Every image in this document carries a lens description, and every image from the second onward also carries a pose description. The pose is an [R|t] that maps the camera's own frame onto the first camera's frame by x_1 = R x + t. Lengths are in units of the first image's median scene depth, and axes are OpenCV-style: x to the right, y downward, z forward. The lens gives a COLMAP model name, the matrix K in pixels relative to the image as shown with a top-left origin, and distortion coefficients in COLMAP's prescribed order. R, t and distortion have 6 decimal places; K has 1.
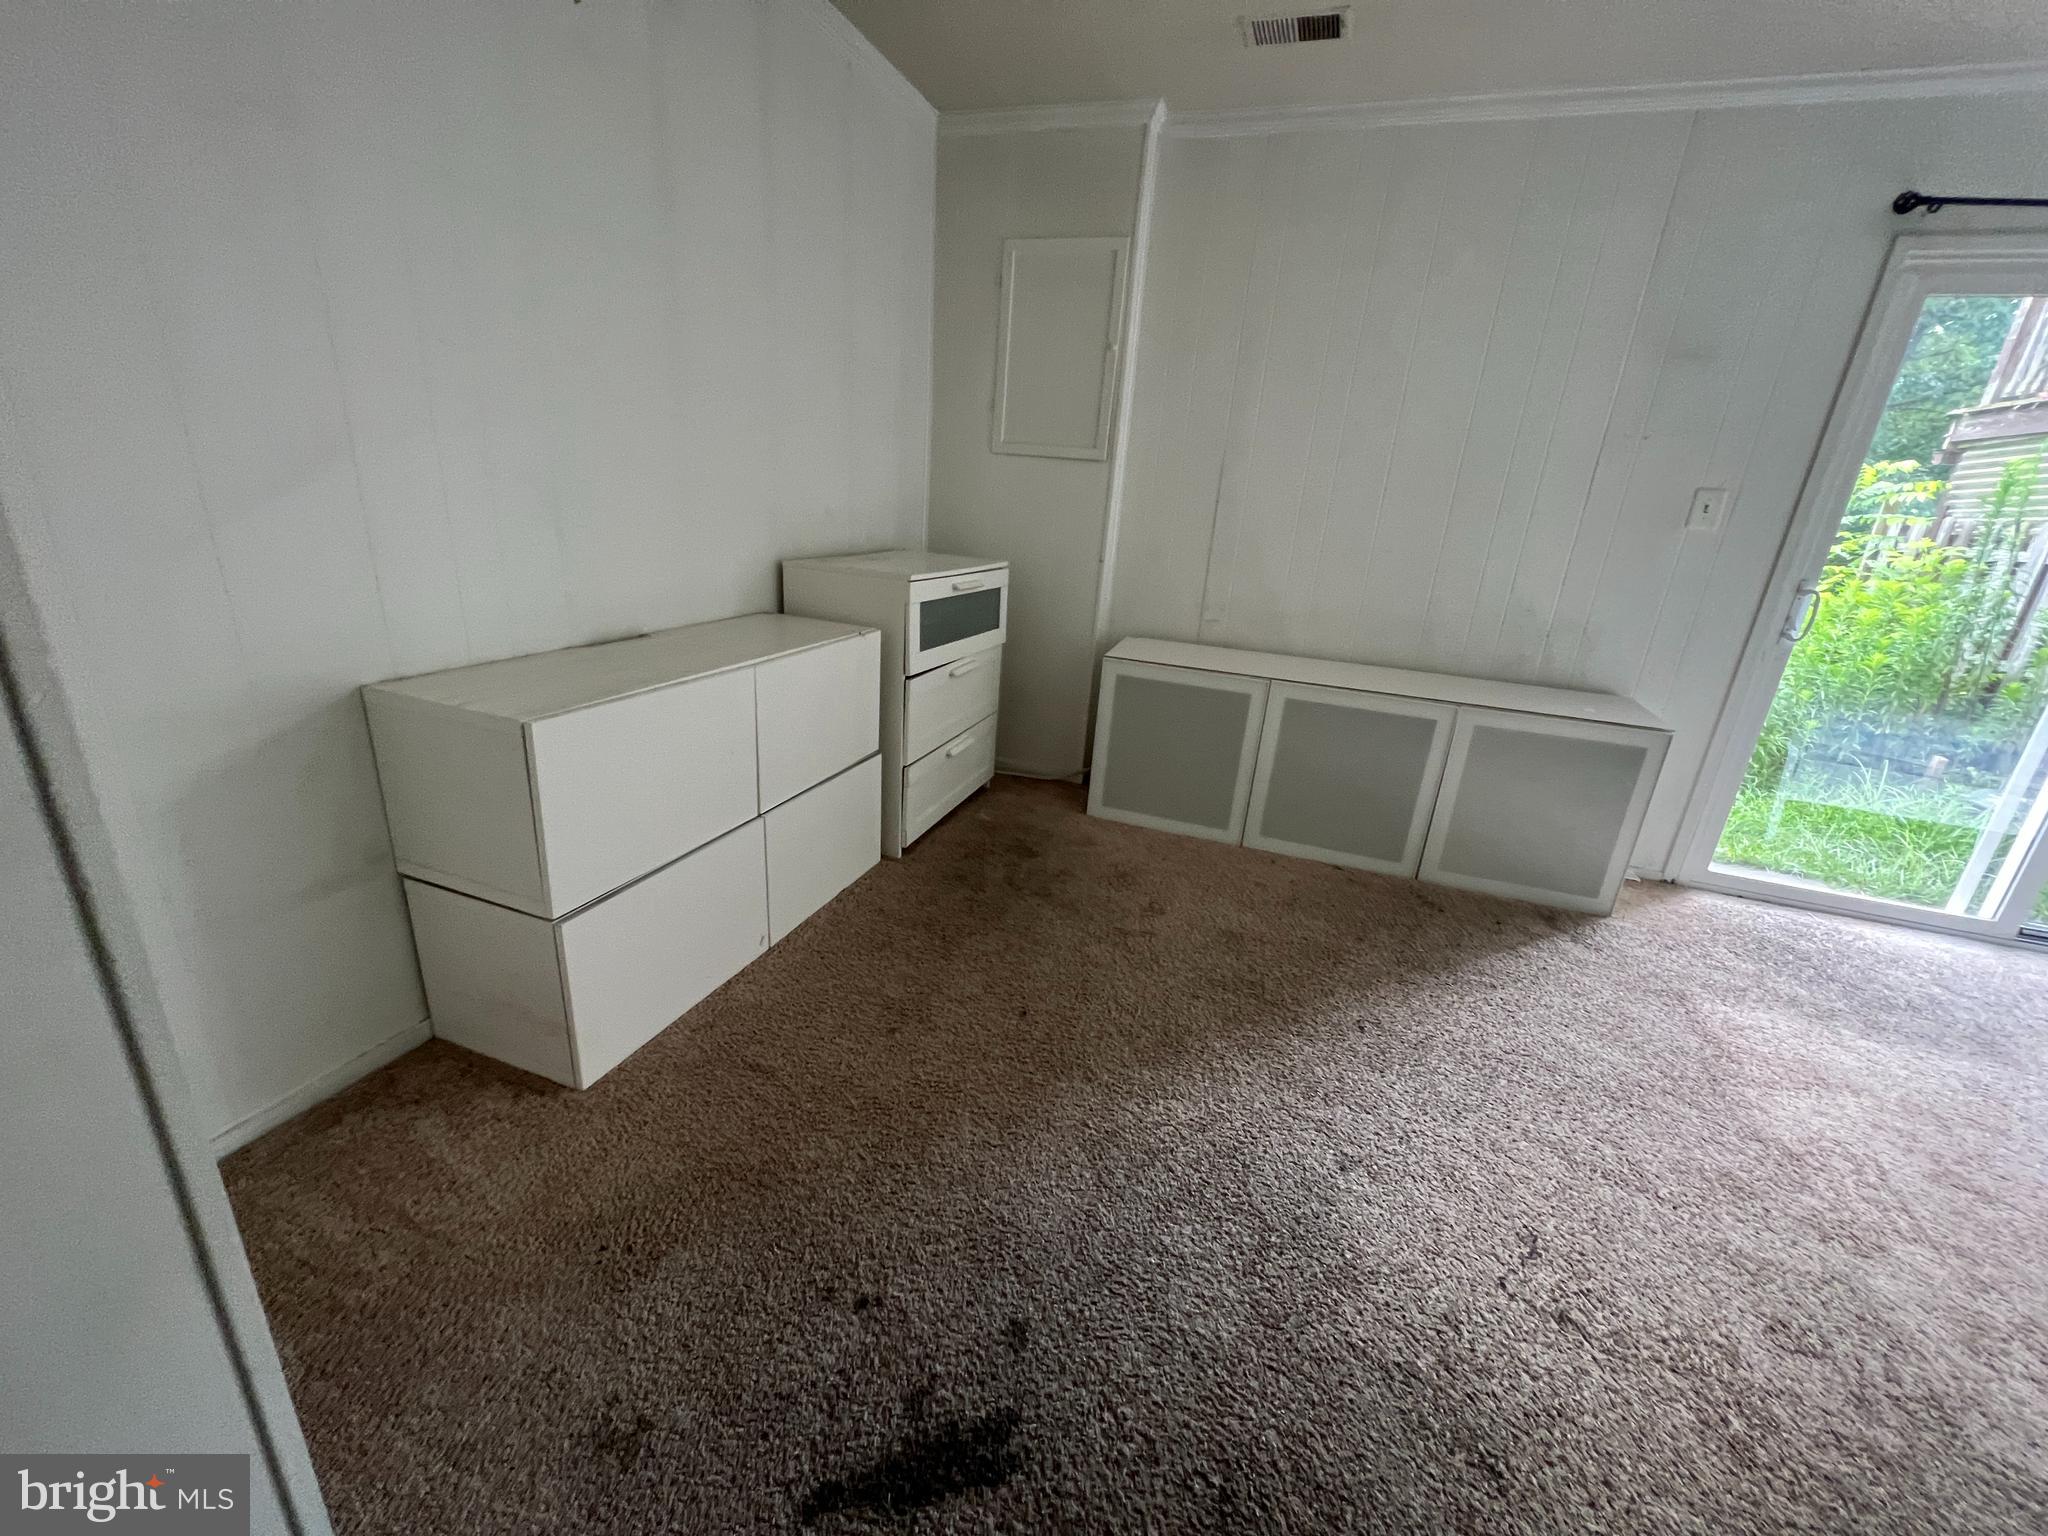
lens RADIAL K [[814.1, 0, 1016.5], [0, 814.1, 771.6], [0, 0, 1]] dist [-0.000392, 0.000133]
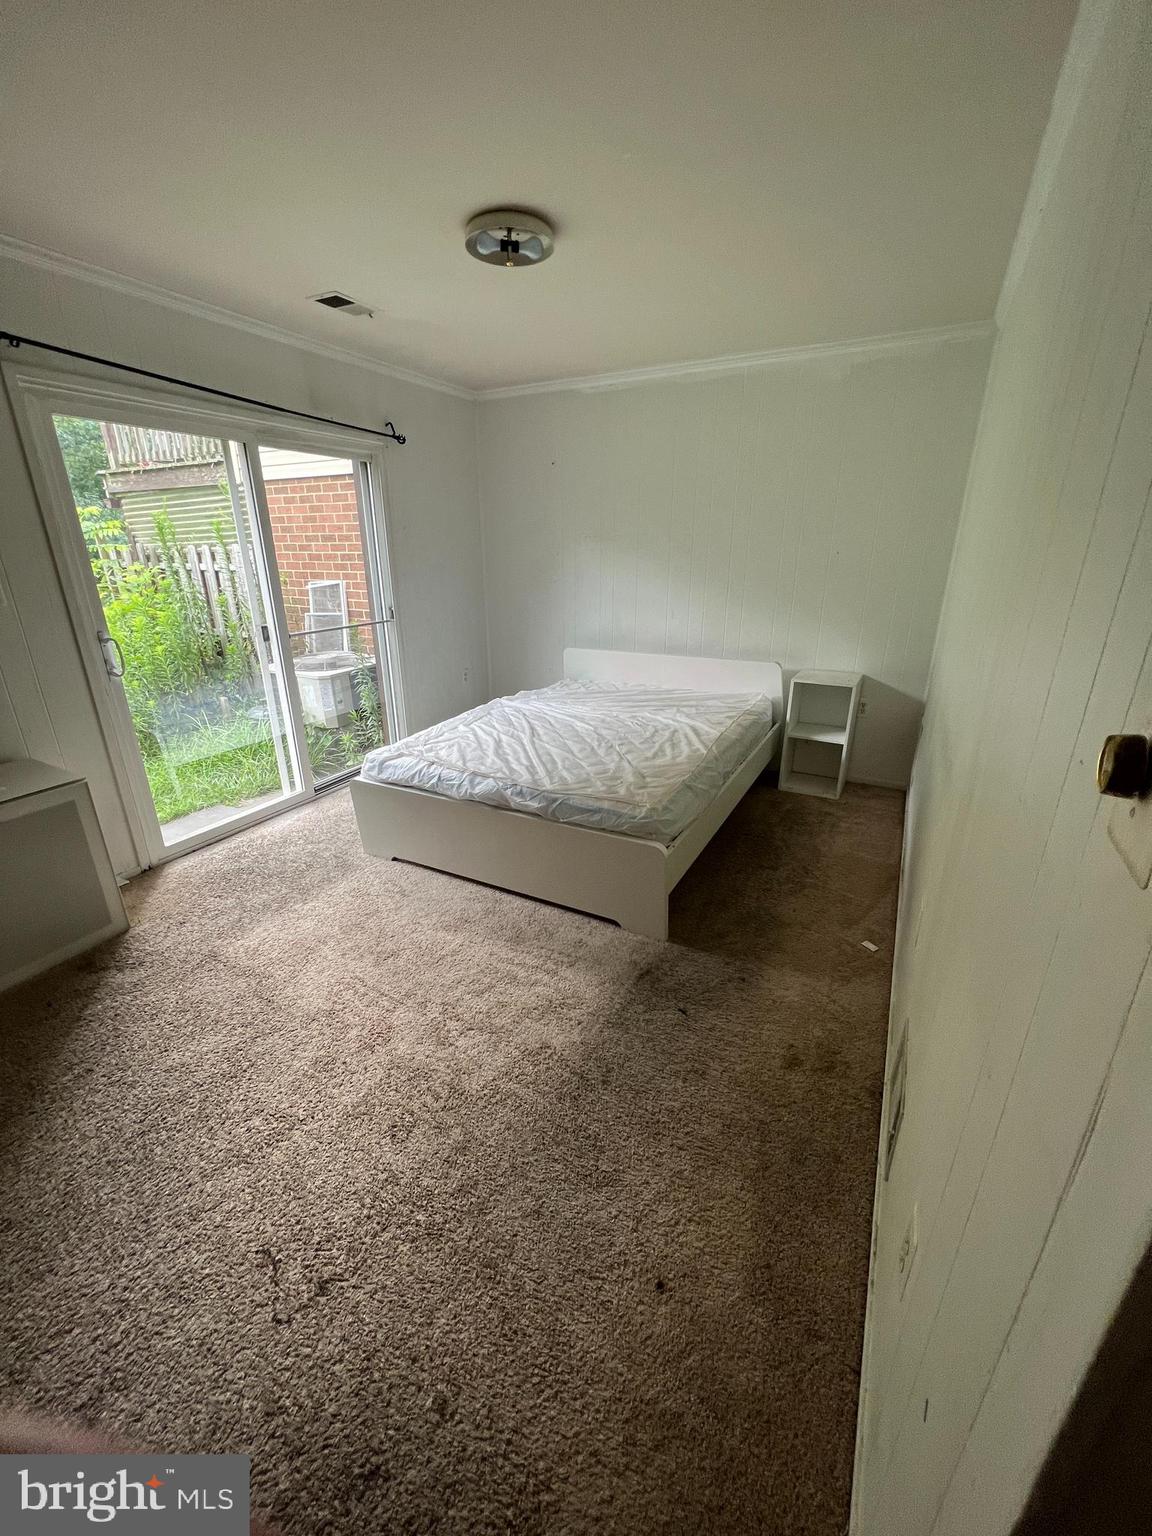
lens RADIAL K [[610.6, 0, 578.0], [0, 610.6, 774.5], [0, 0, 1]] dist [-0.000392, 0.000133]
pose [[0.137843, -0.407869, 0.902575, 0.116399], [0.334371, 0.876938, 0.345218, -0.134164], [-0.932306, 0.254209, 0.257260, 0.109088]]
